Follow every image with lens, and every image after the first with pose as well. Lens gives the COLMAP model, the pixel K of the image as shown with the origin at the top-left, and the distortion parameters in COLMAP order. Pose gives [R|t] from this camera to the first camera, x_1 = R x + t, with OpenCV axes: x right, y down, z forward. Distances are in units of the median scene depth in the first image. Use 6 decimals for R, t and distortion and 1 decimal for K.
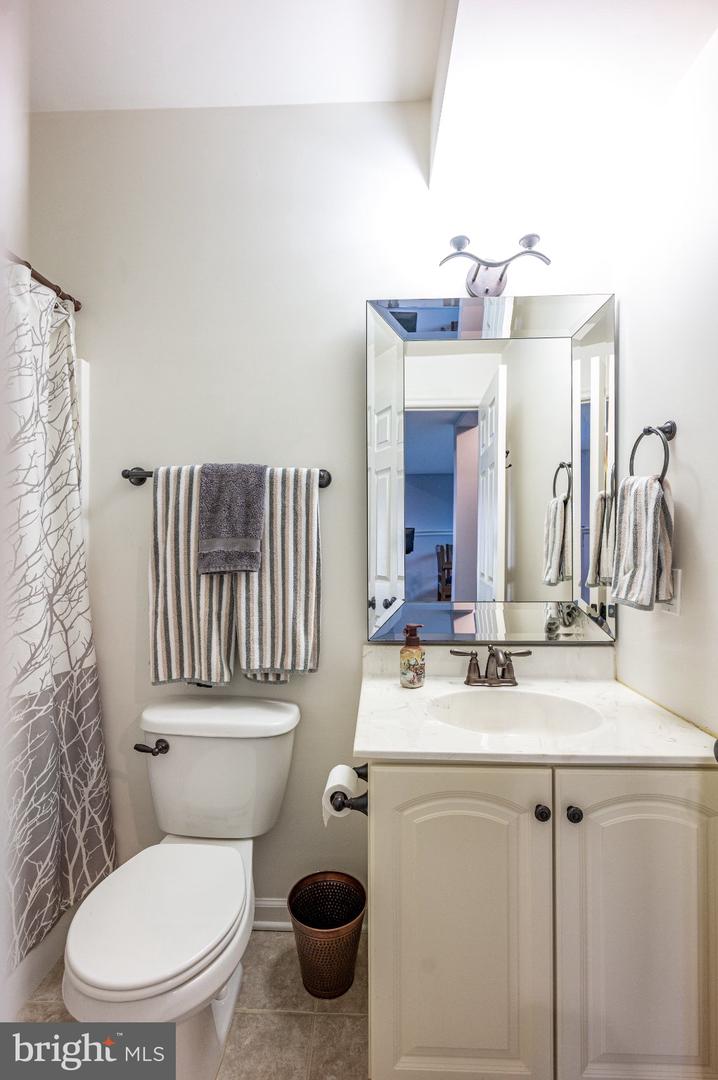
lens RADIAL K [[486.8, 0, 353.7], [0, 486.8, 540.1], [0, 0, 1]] dist [0.001171, 0.000322]
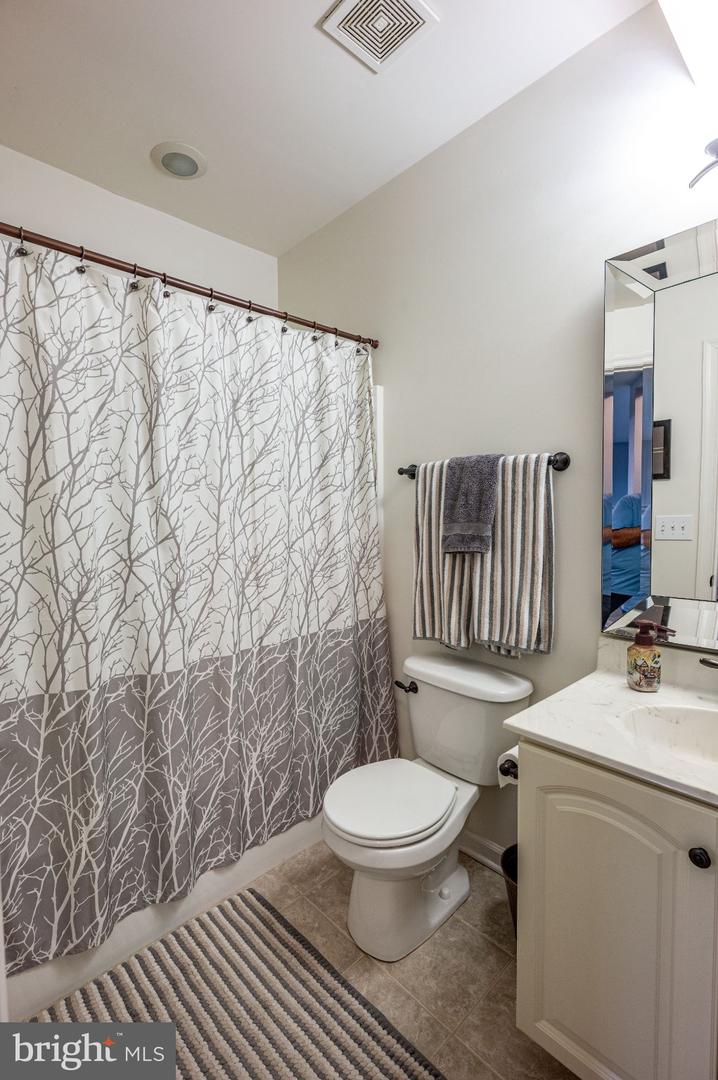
lens RADIAL K [[488.3, 0, 359.0], [0, 488.3, 540.0], [0, 0, 1]] dist [0.001046, 0.000890]
pose [[0.715982, 0.028231, -0.697548, 0.357648], [0.009268, 0.998710, 0.049932, -0.022730], [0.698057, -0.042215, 0.714796, 0.006987]]
